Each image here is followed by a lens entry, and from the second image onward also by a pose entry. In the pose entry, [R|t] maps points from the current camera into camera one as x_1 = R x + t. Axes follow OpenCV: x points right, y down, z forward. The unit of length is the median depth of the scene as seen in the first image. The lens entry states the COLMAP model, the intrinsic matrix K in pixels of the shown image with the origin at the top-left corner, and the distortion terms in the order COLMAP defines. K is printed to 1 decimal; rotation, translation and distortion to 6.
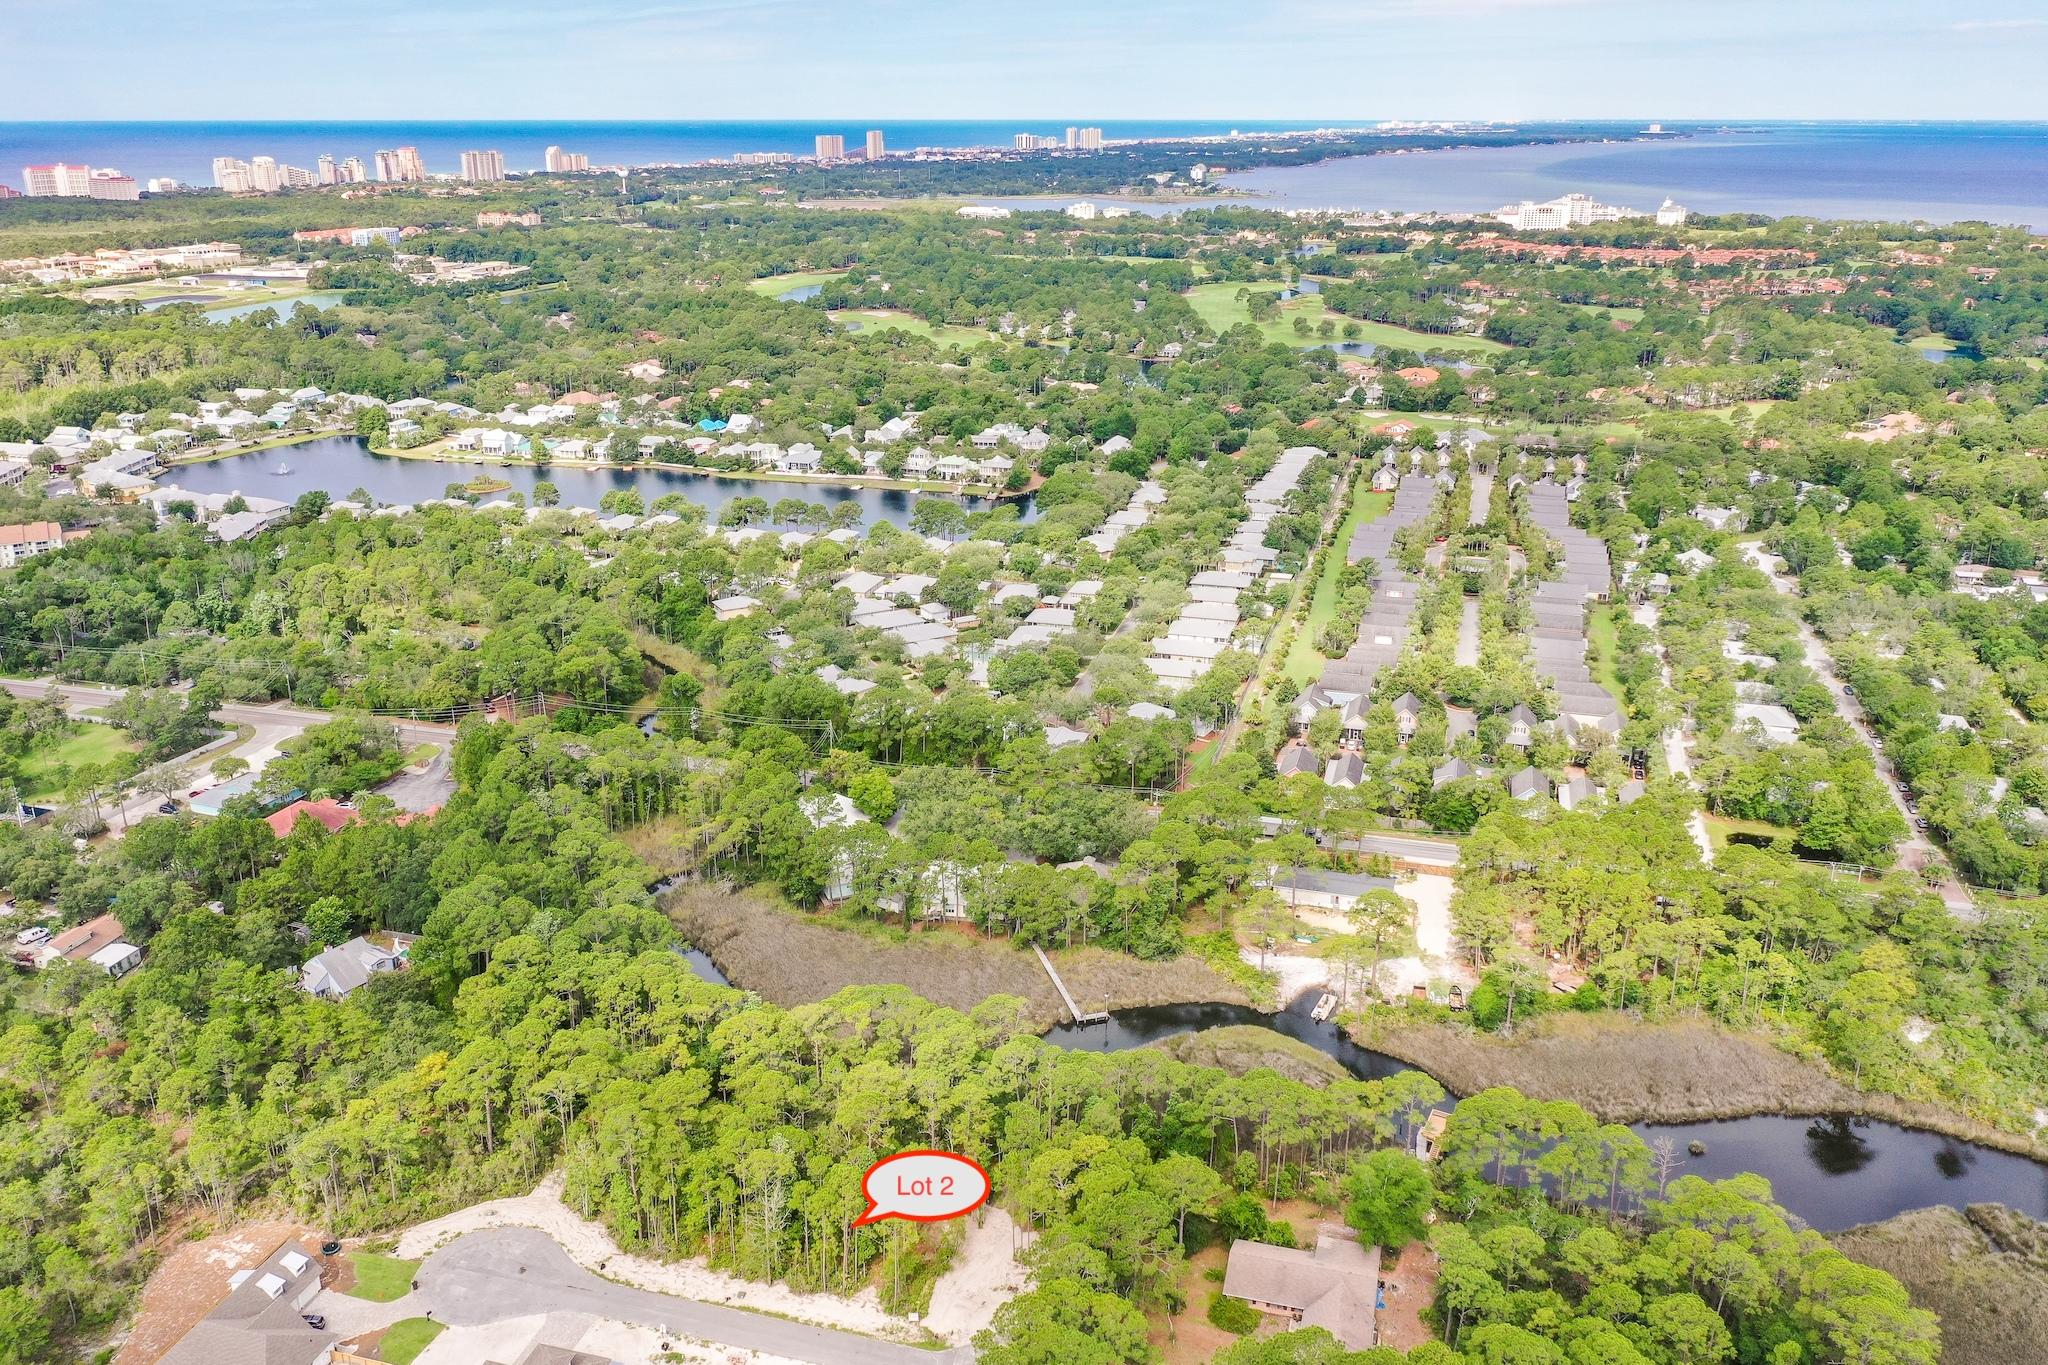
lens RADIAL K [[1608.0, 0, 1030.7], [0, 1608.0, 687.8], [0, 0, 1]] dist [0.005585, -0.000719]
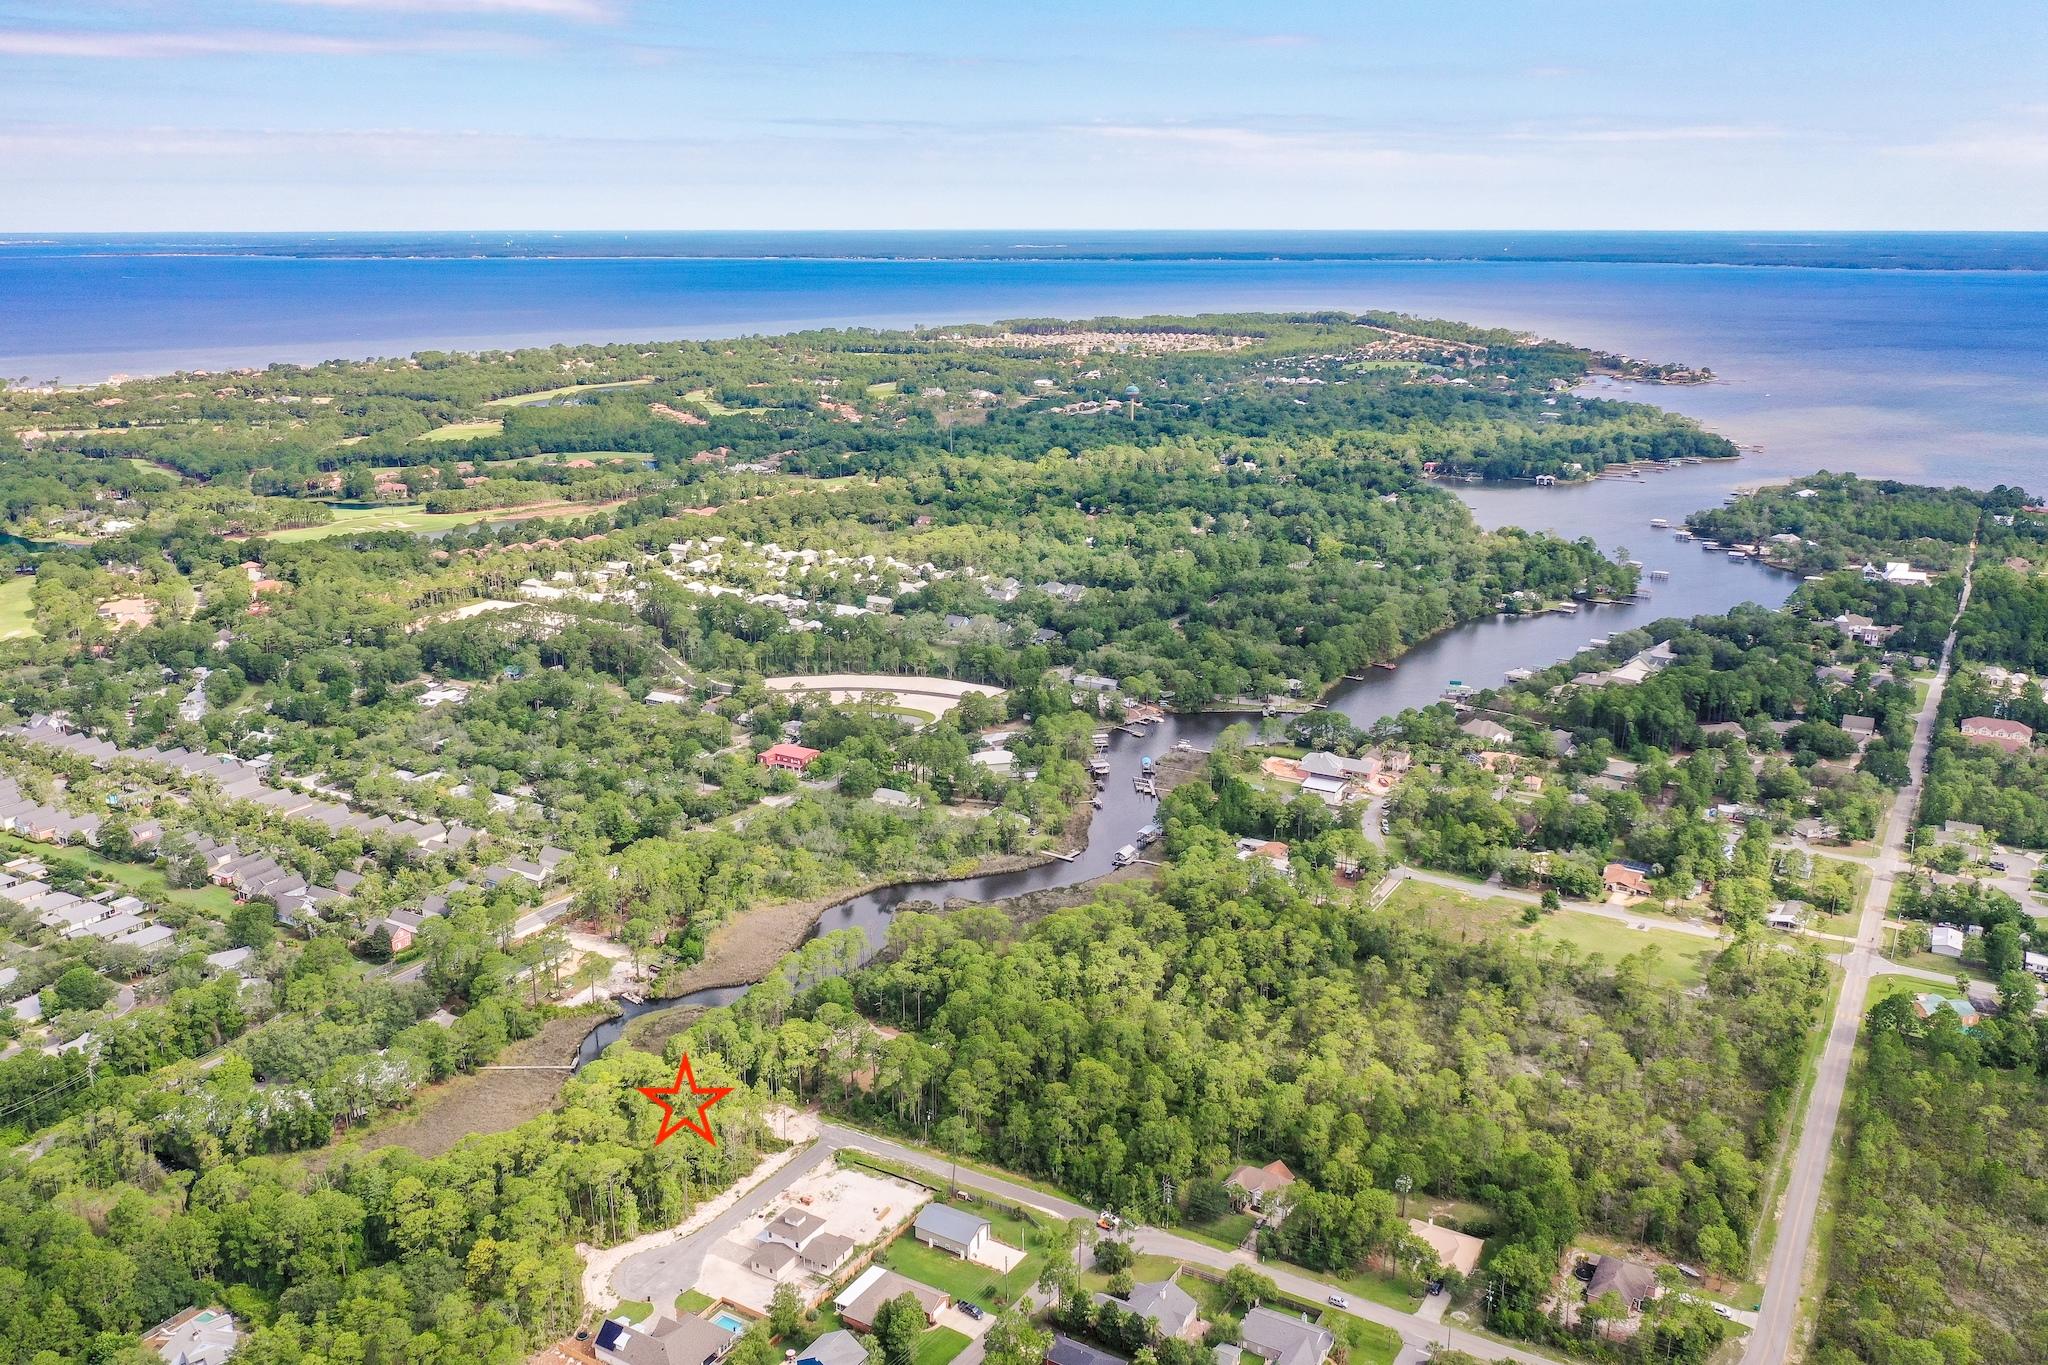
lens RADIAL K [[1608.0, 0, 1022.7], [0, 1608.0, 678.3], [0, 0, 1]] dist [0.005585, -0.000719]
pose [[0.249058, -0.262444, 0.932252, -0.808005], [0.313553, 0.932591, 0.178771, -0.192750], [-0.916327, 0.247786, 0.314559, -0.014548]]
